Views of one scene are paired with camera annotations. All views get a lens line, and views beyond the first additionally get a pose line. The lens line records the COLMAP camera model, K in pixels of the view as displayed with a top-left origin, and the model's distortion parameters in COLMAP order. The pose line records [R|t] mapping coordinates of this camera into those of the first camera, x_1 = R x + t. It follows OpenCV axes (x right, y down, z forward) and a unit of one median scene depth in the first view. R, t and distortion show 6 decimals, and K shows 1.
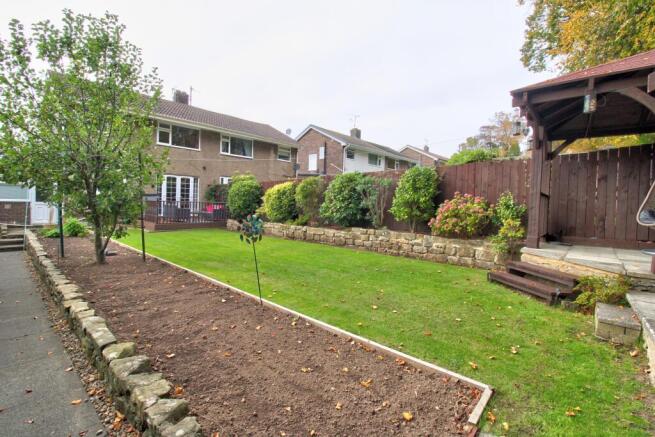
lens RADIAL K [[304.3, 0, 329.1], [0, 304.3, 212.0], [0, 0, 1]] dist [0.000794, -0.013421]
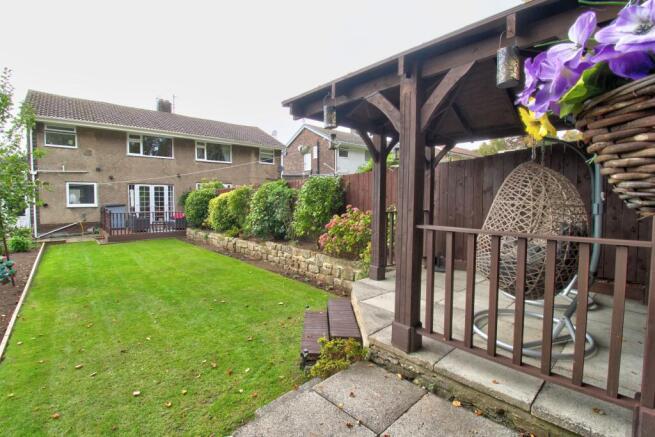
lens RADIAL K [[304.3, 0, 329.1], [0, 304.3, 212.0], [0, 0, 1]] dist [0.000794, -0.013421]
pose [[0.993900, -0.024286, -0.107574, 0.206816], [0.026114, 0.999537, 0.015615, -0.027866], [0.107145, -0.018329, 0.994074, 0.046671]]
